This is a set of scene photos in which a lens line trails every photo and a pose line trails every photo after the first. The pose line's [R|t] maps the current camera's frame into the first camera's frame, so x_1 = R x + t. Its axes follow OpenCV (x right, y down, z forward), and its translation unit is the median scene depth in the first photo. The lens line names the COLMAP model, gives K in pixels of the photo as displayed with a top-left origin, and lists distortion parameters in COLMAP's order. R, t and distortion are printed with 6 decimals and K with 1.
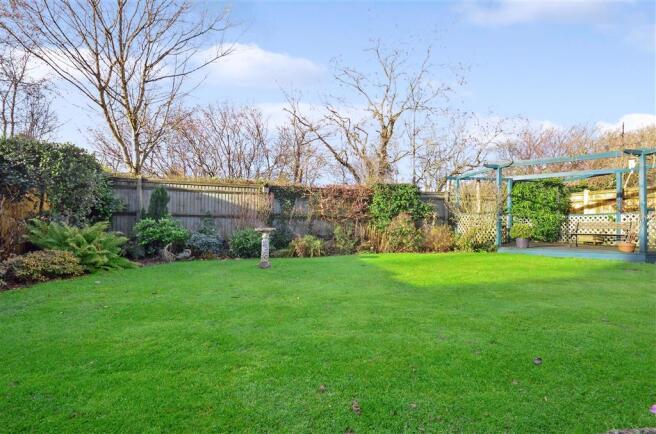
lens RADIAL K [[290.5, 0, 330.4], [0, 290.5, 222.7], [0, 0, 1]] dist [0.000357, -0.000728]
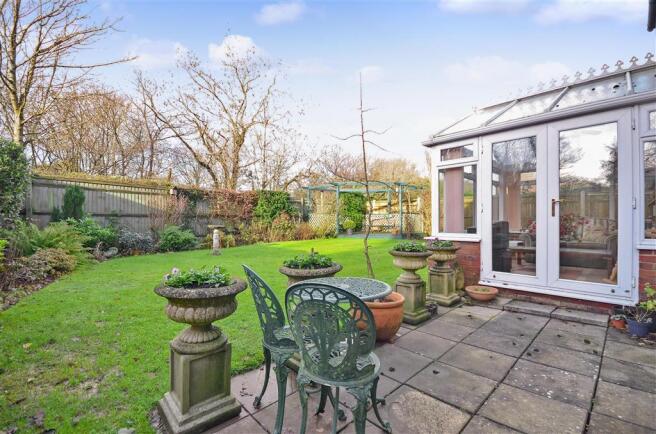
lens RADIAL K [[290.5, 0, 330.4], [0, 290.5, 222.7], [0, 0, 1]] dist [0.000357, -0.000728]
pose [[0.807296, -0.012395, 0.590016, -0.389435], [0.001936, 0.999830, 0.018355, -0.012825], [-0.590143, -0.013676, 0.807183, -0.259578]]
